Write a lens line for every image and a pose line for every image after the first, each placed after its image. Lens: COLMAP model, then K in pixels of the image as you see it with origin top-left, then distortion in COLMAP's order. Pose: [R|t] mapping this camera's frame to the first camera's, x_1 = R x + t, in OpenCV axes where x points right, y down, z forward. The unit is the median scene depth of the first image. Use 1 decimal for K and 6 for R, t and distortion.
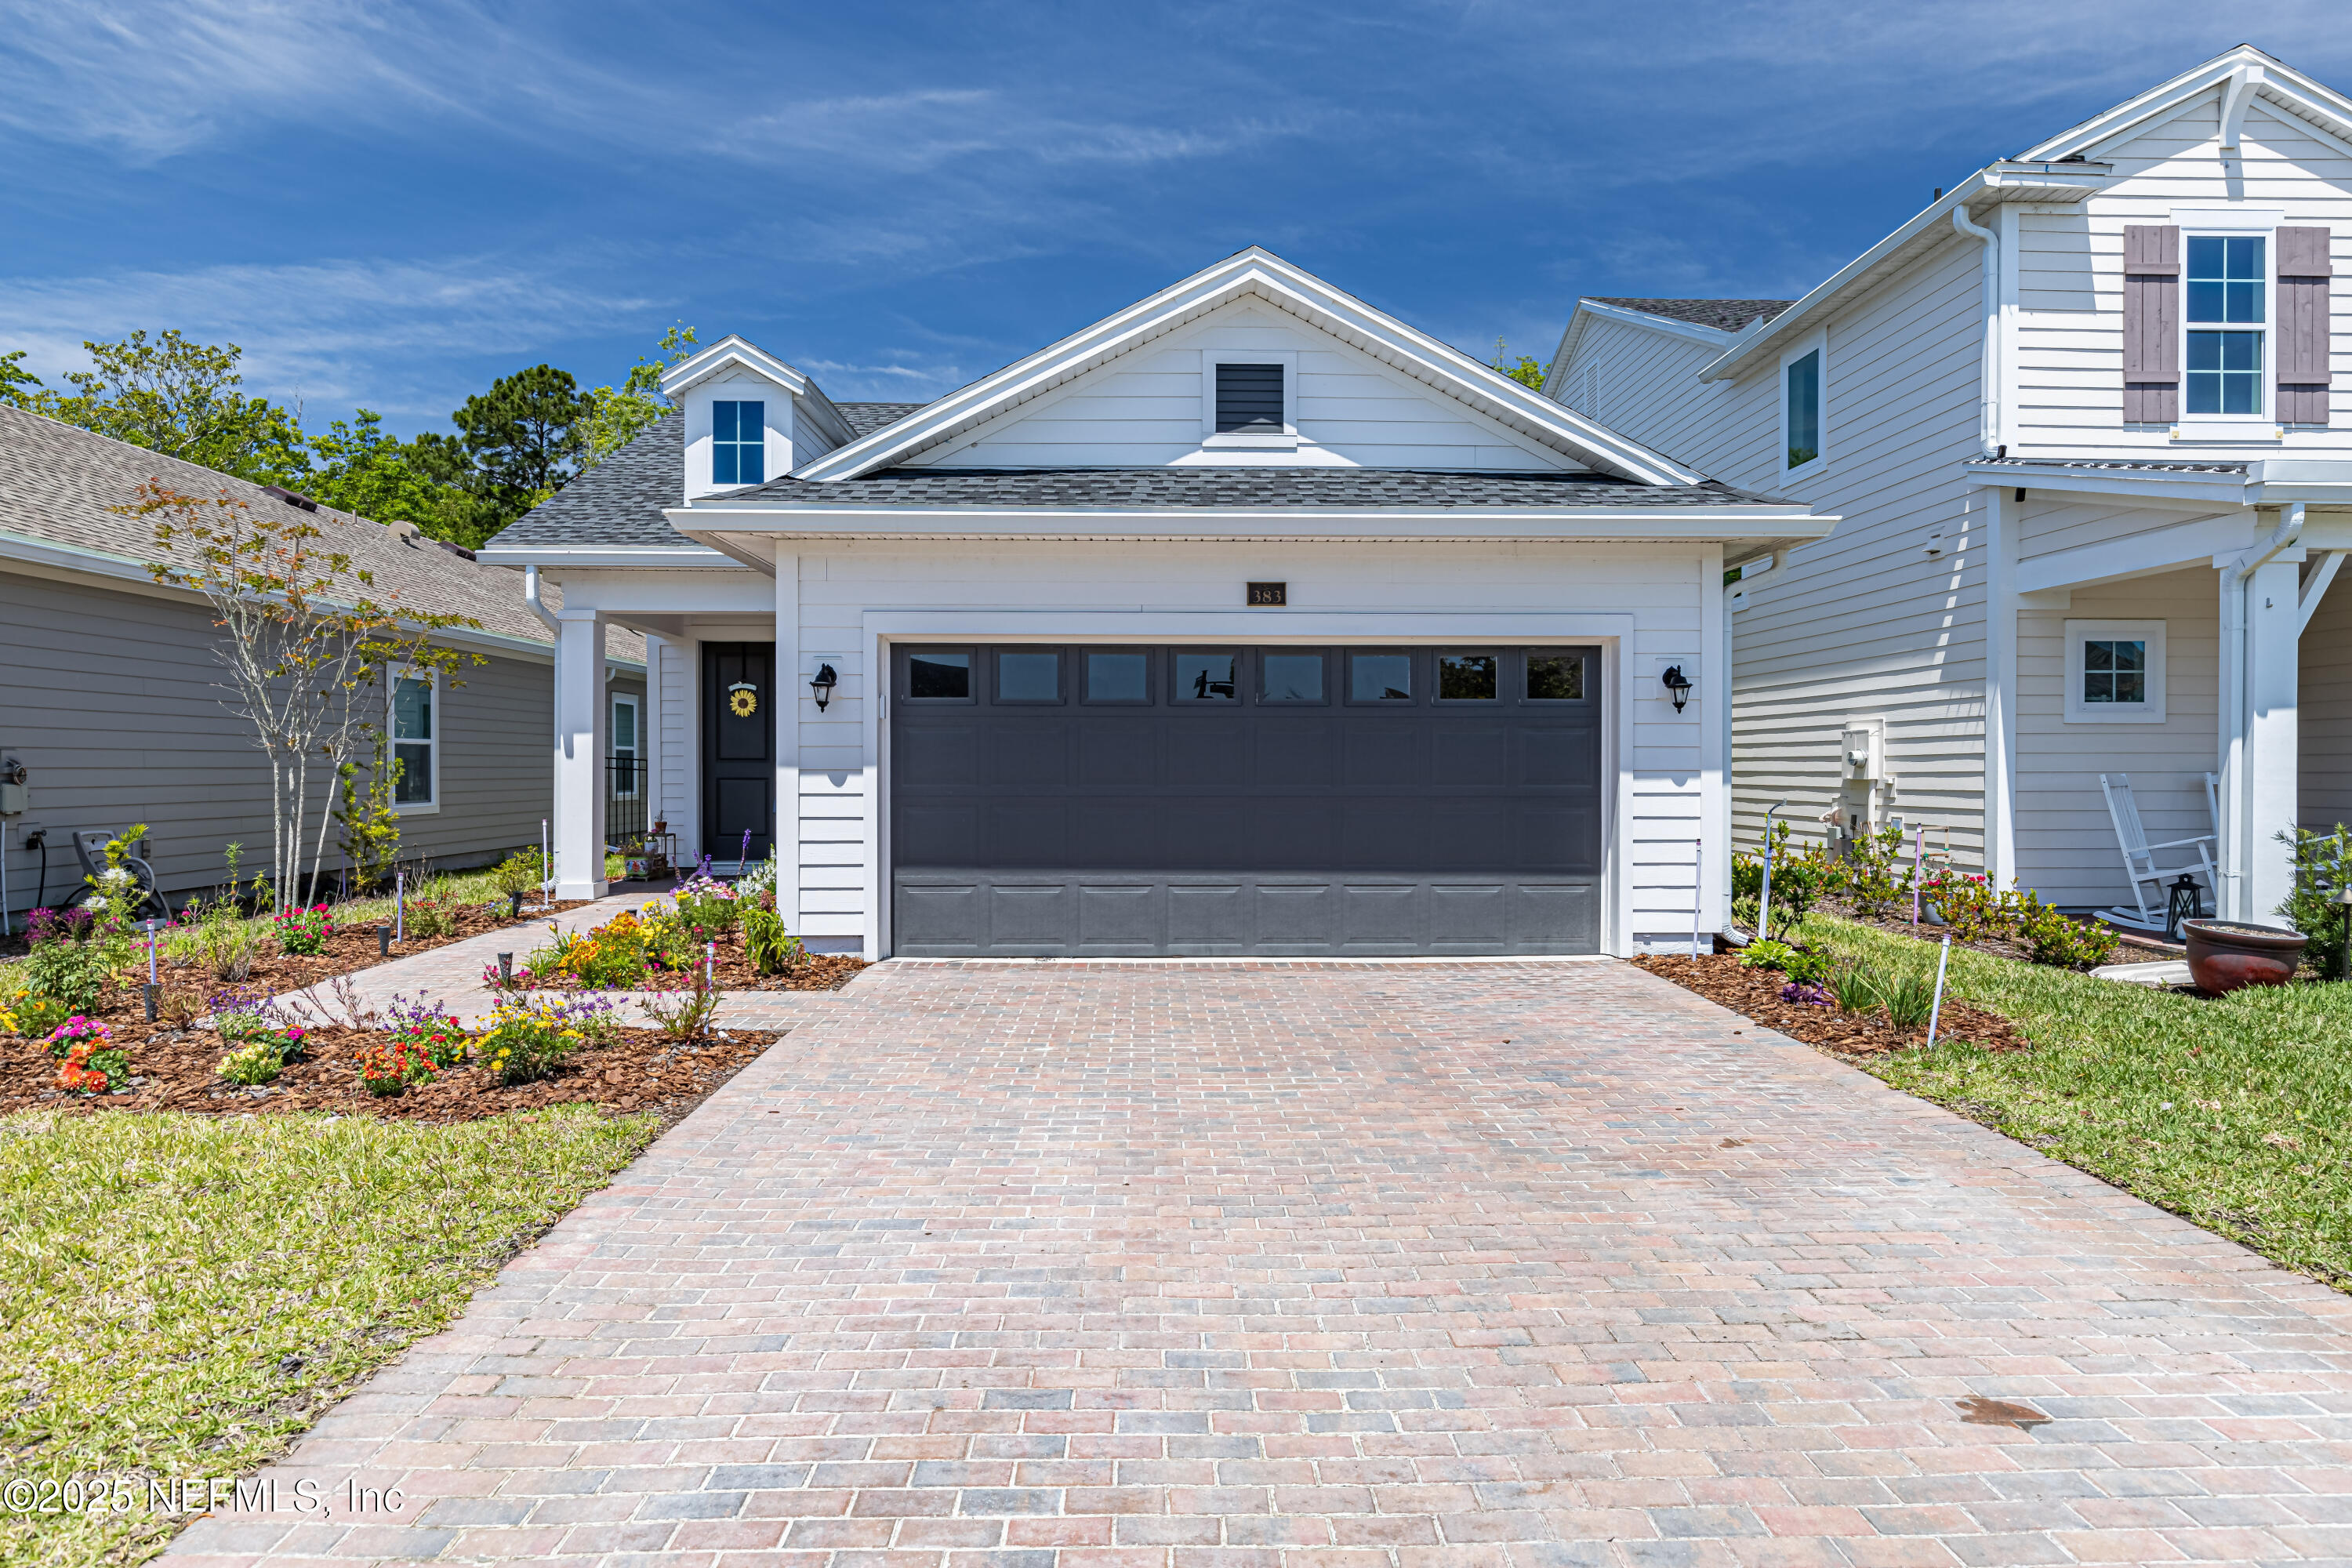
lens RADIAL K [[1390.4, 0, 1176.0], [0, 1390.4, 784.0], [0, 0, 1]] dist [-0.006520, 0.000884]
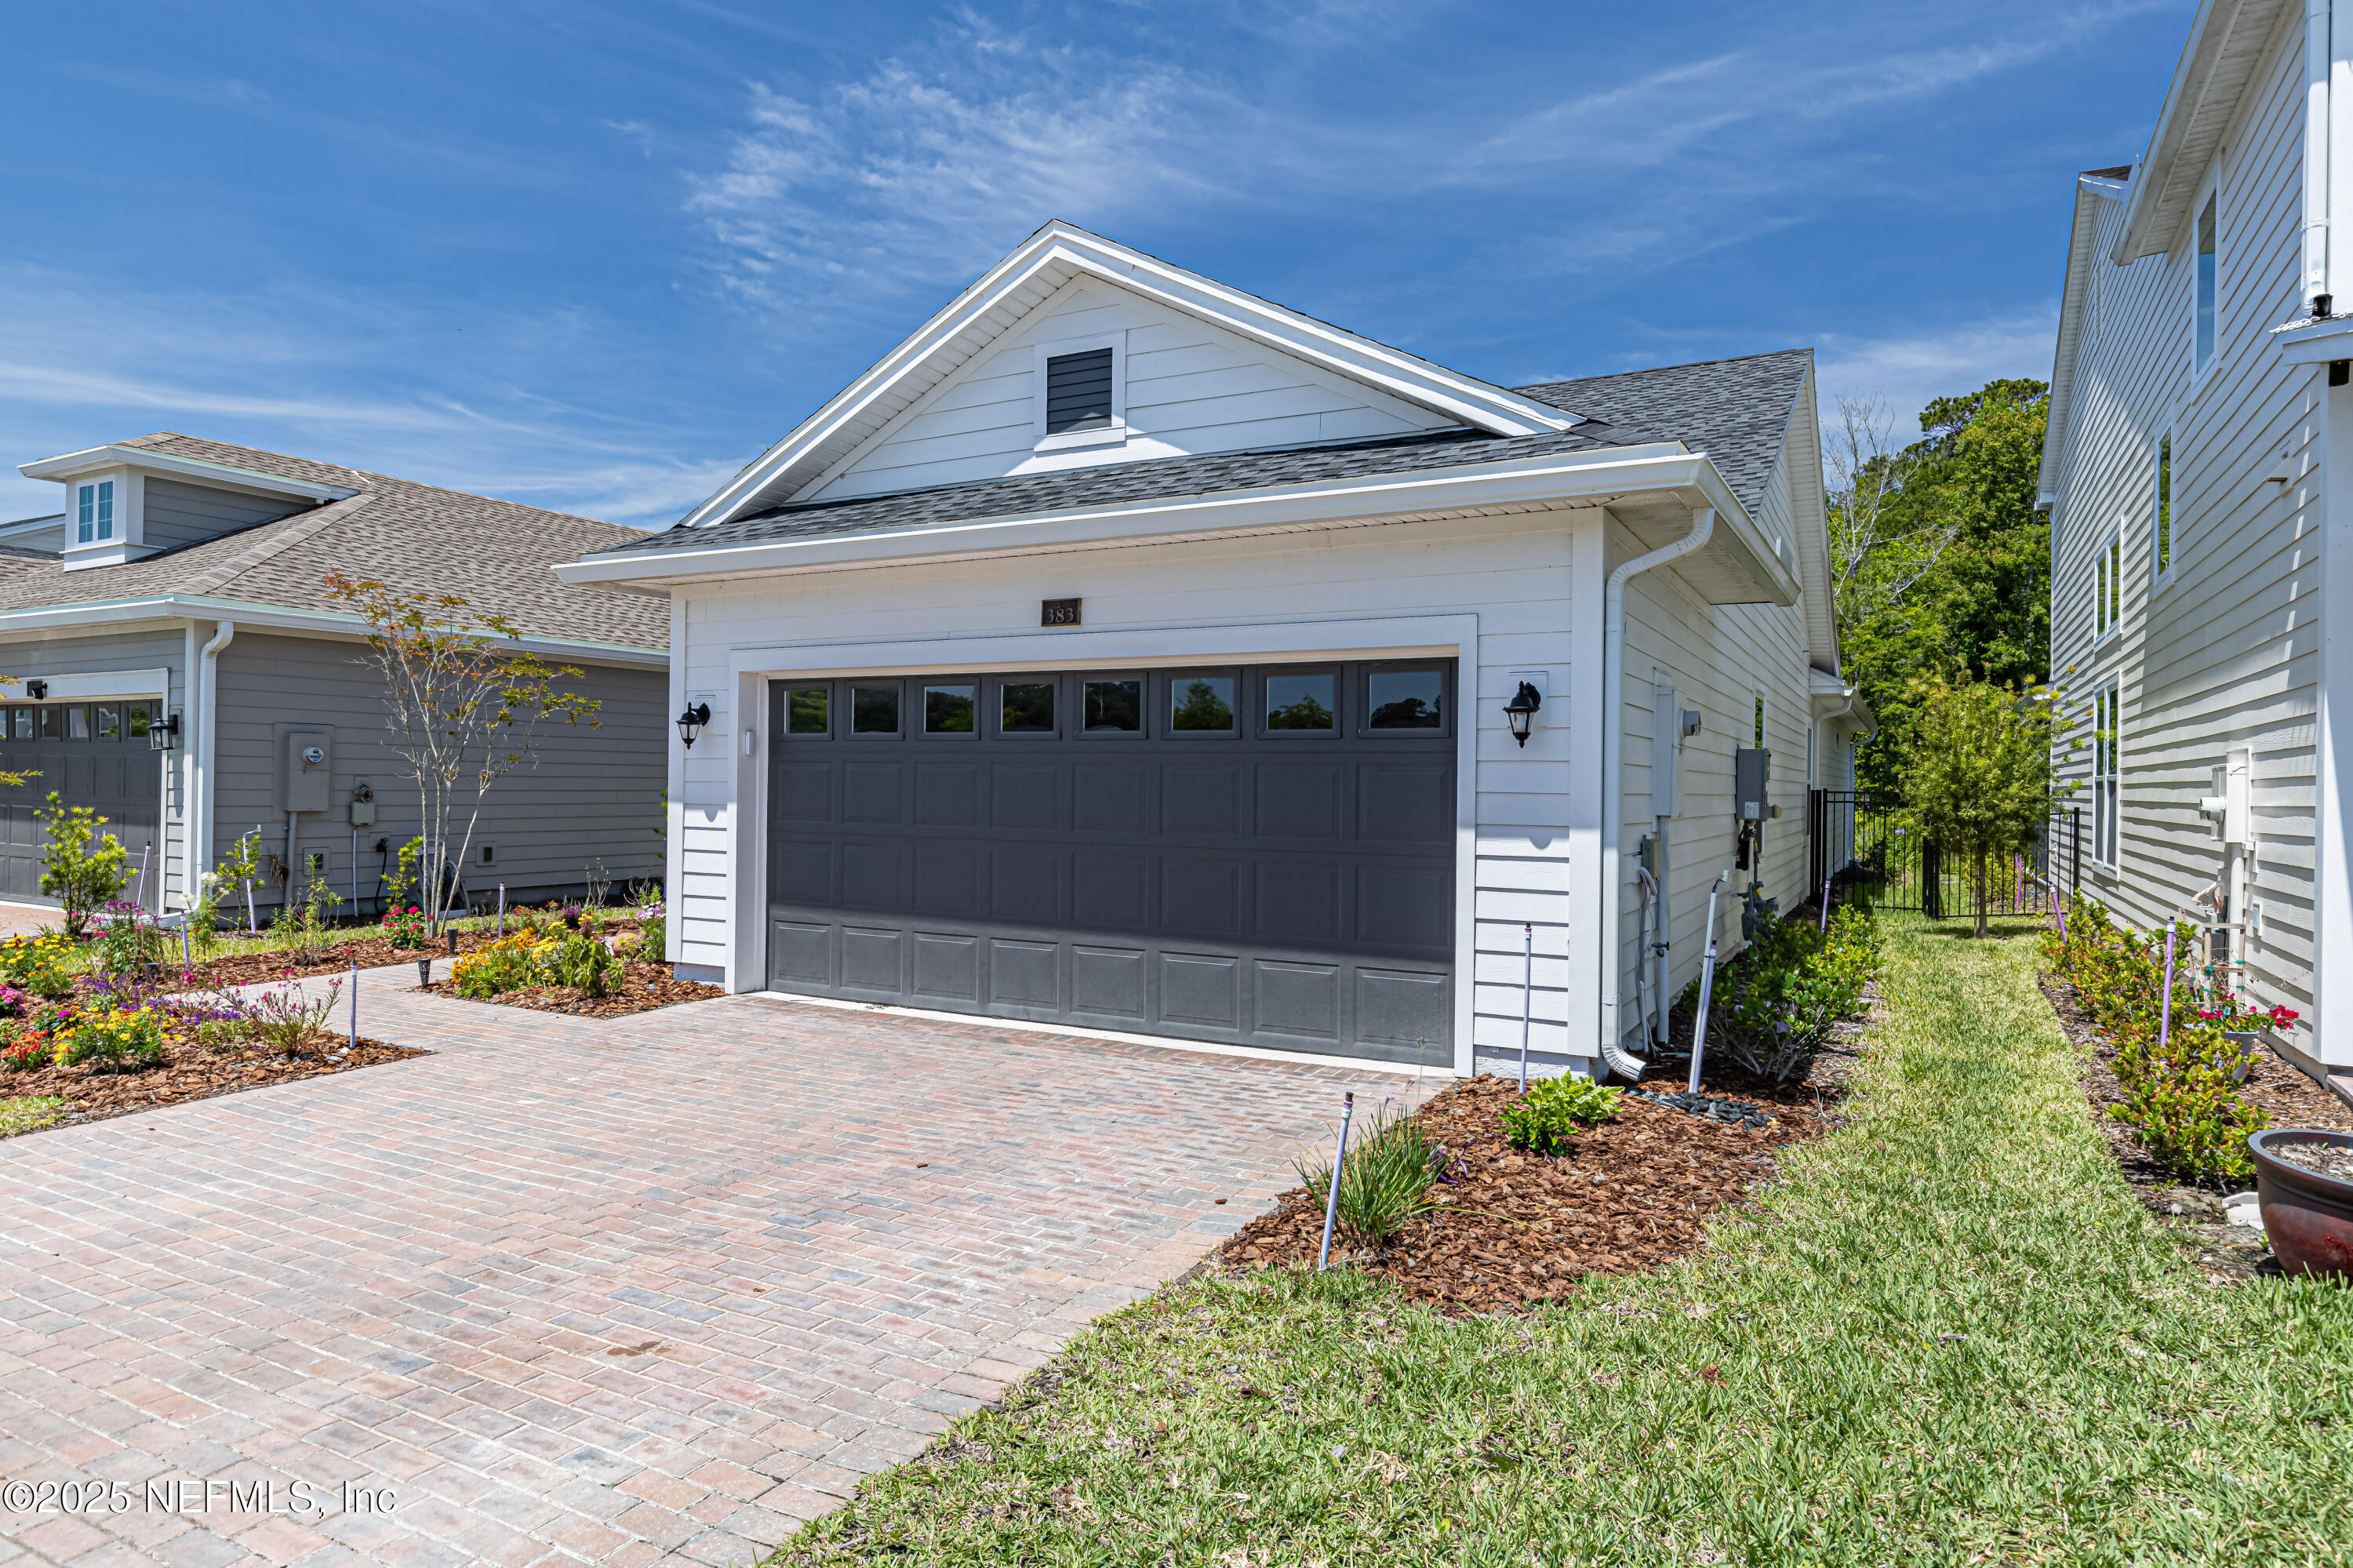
lens RADIAL K [[1416.7, 0, 1190.8], [0, 1416.7, 784.4], [0, 0, 1]] dist [0.010088, -0.004298]
pose [[0.856206, 0.011340, -0.516509, 0.582321], [-0.019912, 0.999741, -0.011059, -0.019741], [0.516250, 0.019754, 0.856210, 0.271260]]
